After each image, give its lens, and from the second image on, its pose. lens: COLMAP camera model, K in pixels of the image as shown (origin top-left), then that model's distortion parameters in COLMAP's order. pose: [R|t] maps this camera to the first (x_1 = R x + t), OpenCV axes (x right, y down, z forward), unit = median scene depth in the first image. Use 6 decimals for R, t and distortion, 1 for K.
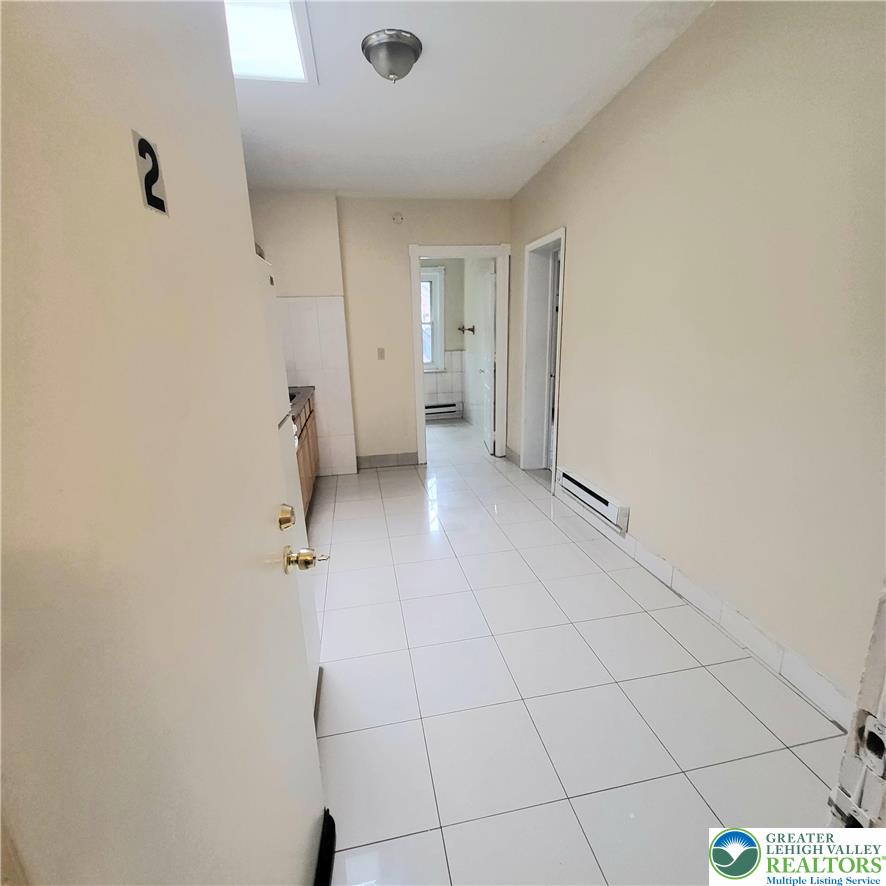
lens RADIAL K [[465.2, 0, 447.4], [0, 465.2, 440.5], [0, 0, 1]] dist [0.000767, -0.001786]
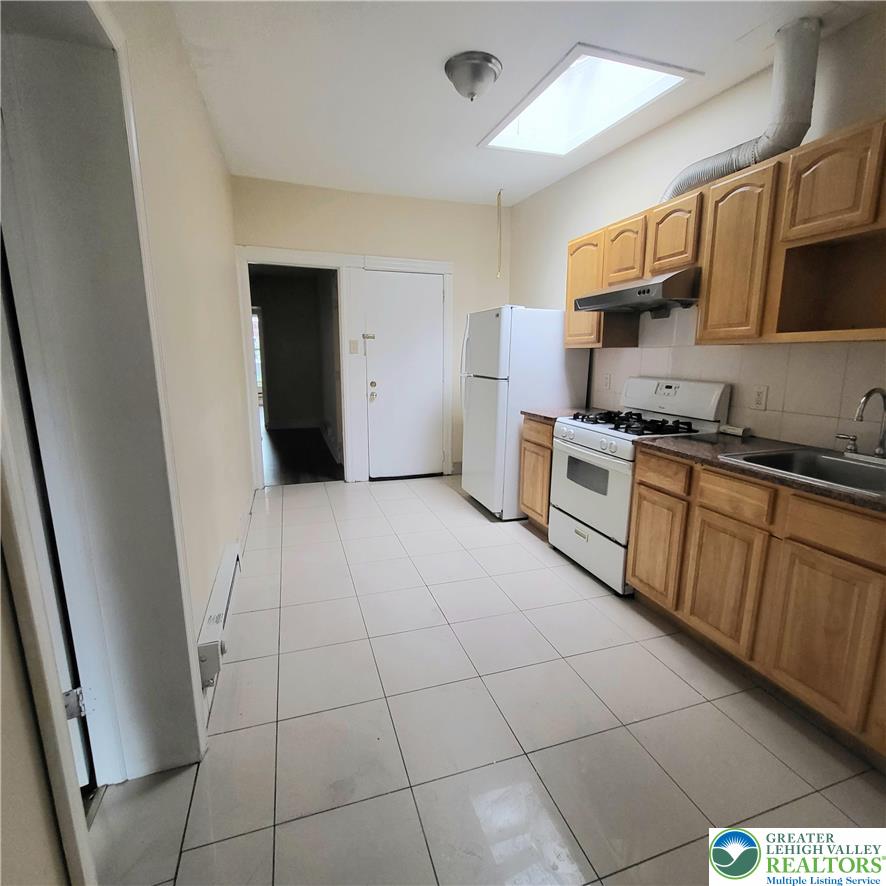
lens RADIAL K [[465.2, 0, 448.6], [0, 465.2, 446.0], [0, 0, 1]] dist [0.000767, -0.001786]
pose [[-0.991587, 0.051325, -0.118831, 0.046182], [-0.004220, 0.904722, 0.425981, -0.231183], [0.129373, 0.422898, -0.896894, 1.015776]]
